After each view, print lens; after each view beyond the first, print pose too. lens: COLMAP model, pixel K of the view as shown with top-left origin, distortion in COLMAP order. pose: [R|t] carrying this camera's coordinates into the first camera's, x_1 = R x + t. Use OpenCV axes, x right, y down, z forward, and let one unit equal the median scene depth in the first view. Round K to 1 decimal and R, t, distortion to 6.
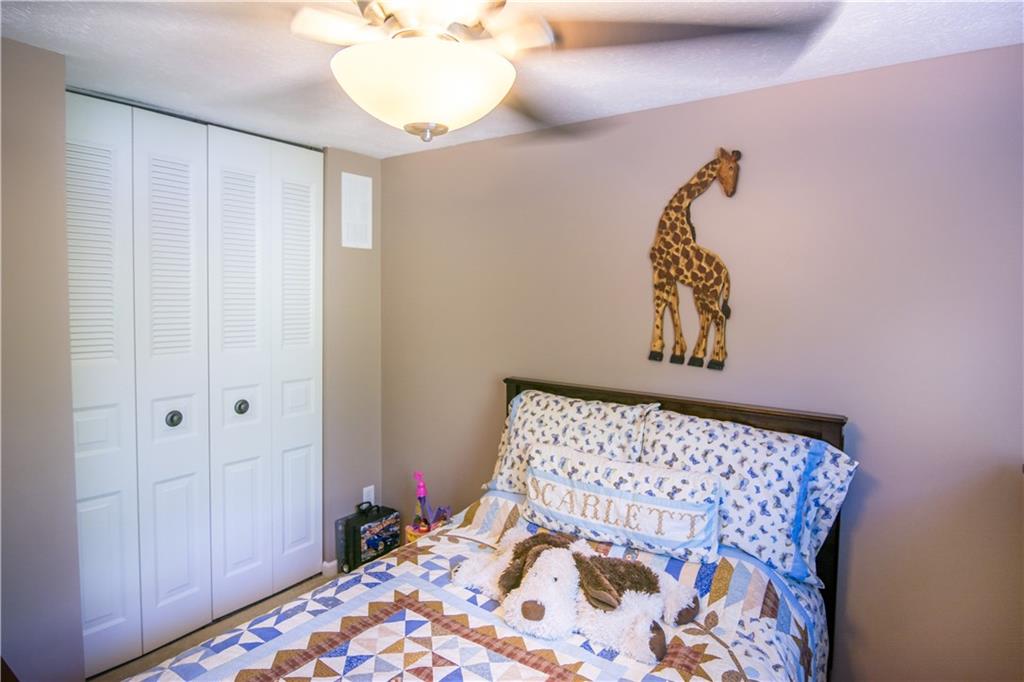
lens RADIAL K [[554.2, 0, 509.1], [0, 554.2, 328.5], [0, 0, 1]] dist [-0.015664, -0.001548]
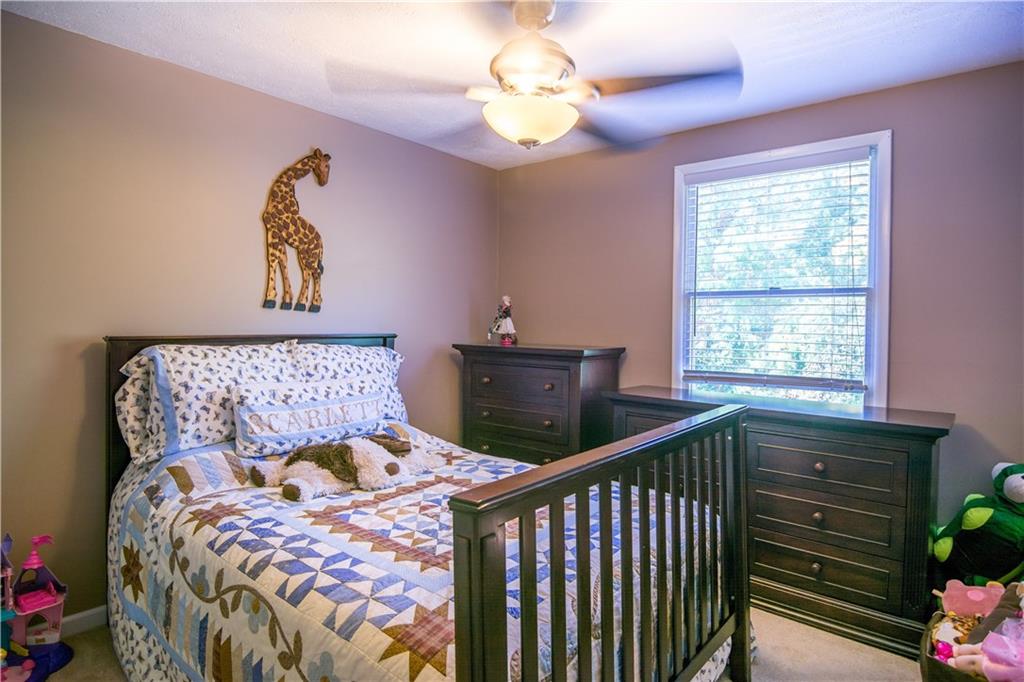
lens RADIAL K [[554.2, 0, 509.1], [0, 554.2, 328.5], [0, 0, 1]] dist [-0.015664, -0.001548]
pose [[0.096267, -0.033904, 0.994778, -0.927051], [0.039977, 0.998745, 0.030171, 0.093604], [-0.994552, 0.036864, 0.097502, 0.404042]]
